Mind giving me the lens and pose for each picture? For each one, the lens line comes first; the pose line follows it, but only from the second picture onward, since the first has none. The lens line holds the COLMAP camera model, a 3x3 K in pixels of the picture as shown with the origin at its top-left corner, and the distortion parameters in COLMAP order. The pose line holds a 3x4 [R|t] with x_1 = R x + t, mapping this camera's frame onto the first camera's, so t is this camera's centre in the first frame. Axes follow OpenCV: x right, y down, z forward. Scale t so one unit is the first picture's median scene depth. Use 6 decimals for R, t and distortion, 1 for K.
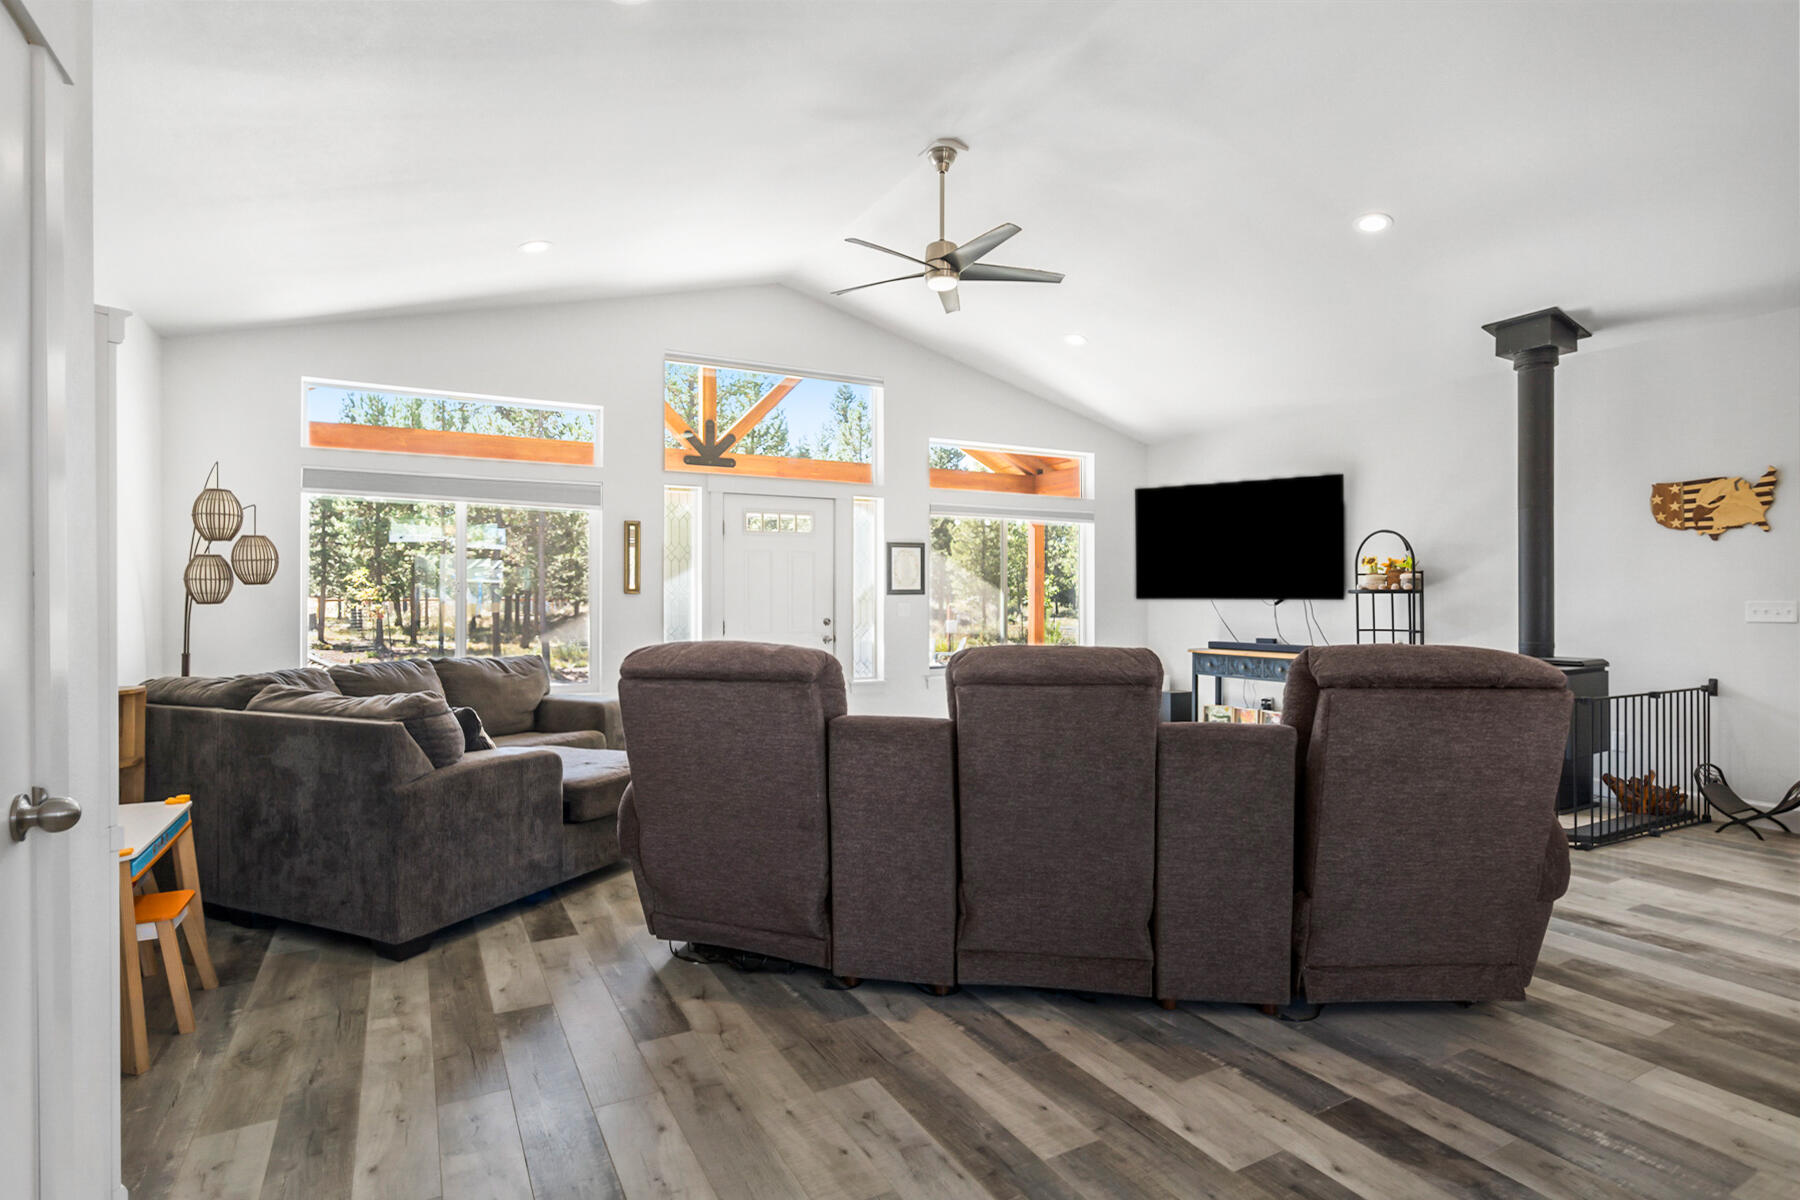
lens RADIAL K [[911.4, 0, 894.7], [0, 911.4, 601.5], [0, 0, 1]] dist [-0.011191, 0.001394]
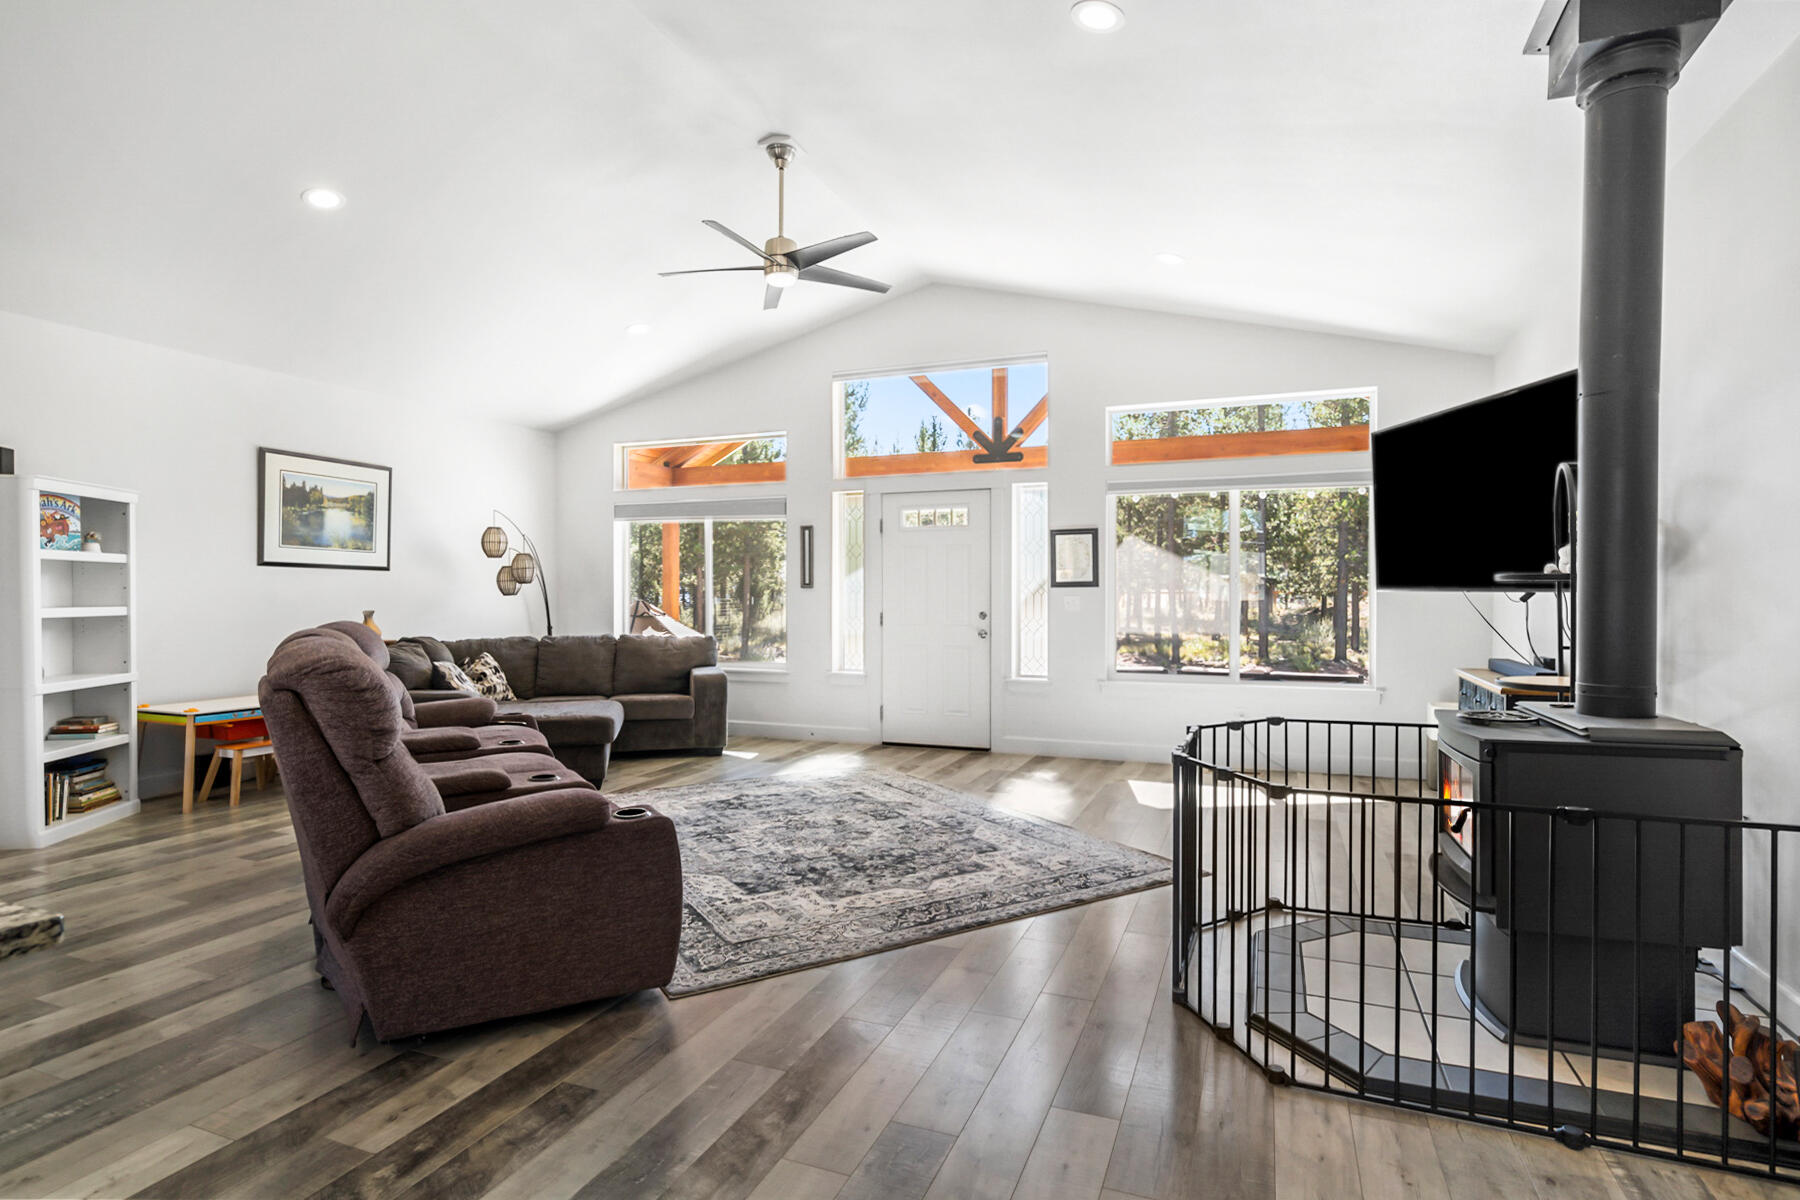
lens RADIAL K [[911.4, 0, 894.7], [0, 911.4, 601.5], [0, 0, 1]] dist [-0.011191, 0.001394]
pose [[0.636938, 0.007347, -0.770880, 0.805817], [-0.002462, 0.999969, 0.007495, 0.000378], [0.770911, -0.002876, 0.636936, 0.400883]]
